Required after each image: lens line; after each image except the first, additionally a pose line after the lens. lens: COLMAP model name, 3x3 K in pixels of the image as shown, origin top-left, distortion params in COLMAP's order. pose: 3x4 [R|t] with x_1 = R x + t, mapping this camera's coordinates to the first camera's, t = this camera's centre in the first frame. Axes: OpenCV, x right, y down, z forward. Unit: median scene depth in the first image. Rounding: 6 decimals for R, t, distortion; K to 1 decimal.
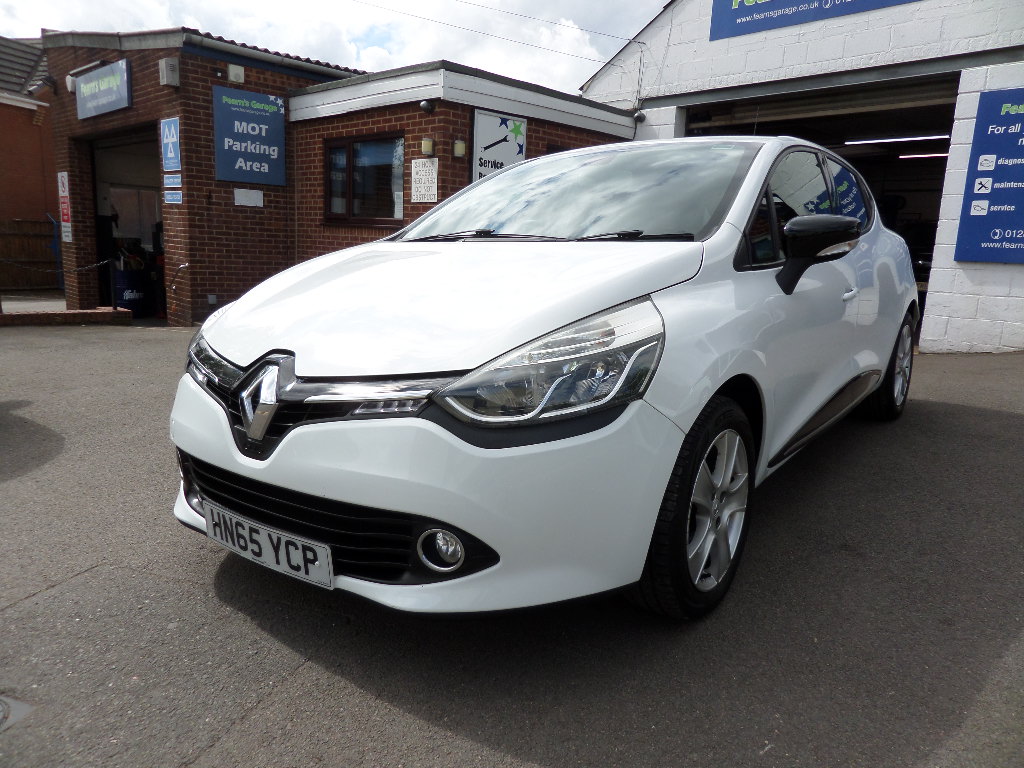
lens RADIAL K [[730.4, 0, 514.1], [0, 730.4, 385.8], [0, 0, 1]] dist [0.016698, 0.004456]
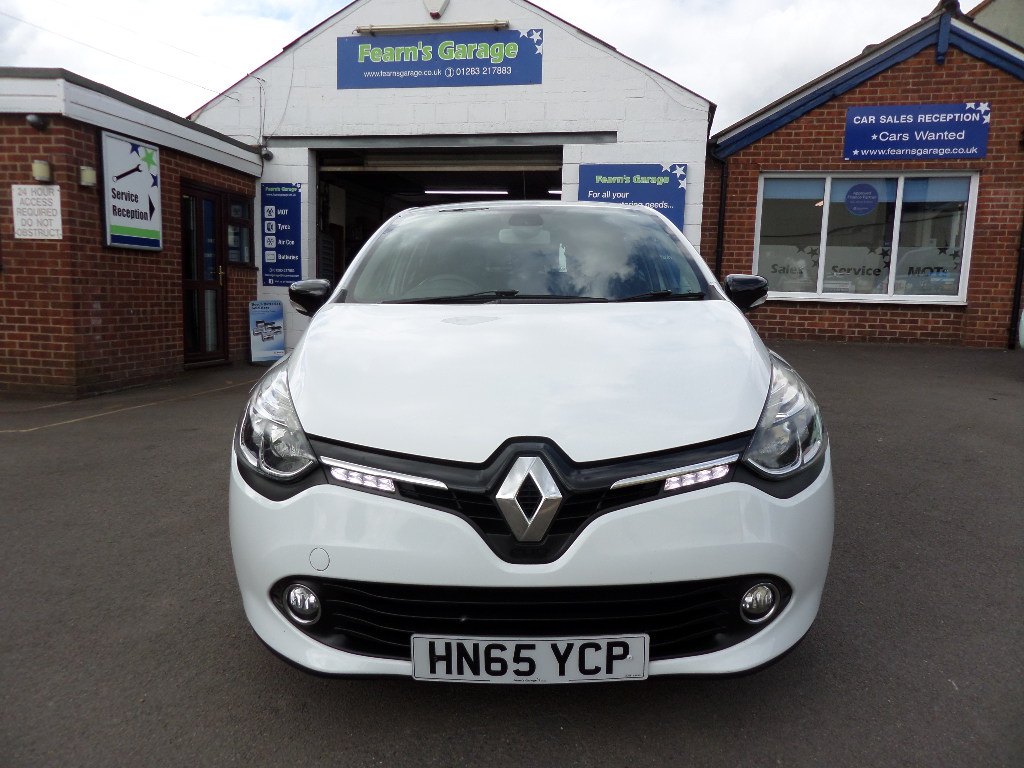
lens RADIAL K [[730.4, 0, 514.1], [0, 730.4, 385.8], [0, 0, 1]] dist [0.016698, 0.004456]
pose [[0.811327, -0.096601, 0.576556, -0.187013], [0.122409, 0.992462, -0.005969, -0.024123], [-0.571633, 0.075418, 0.817036, 0.060049]]
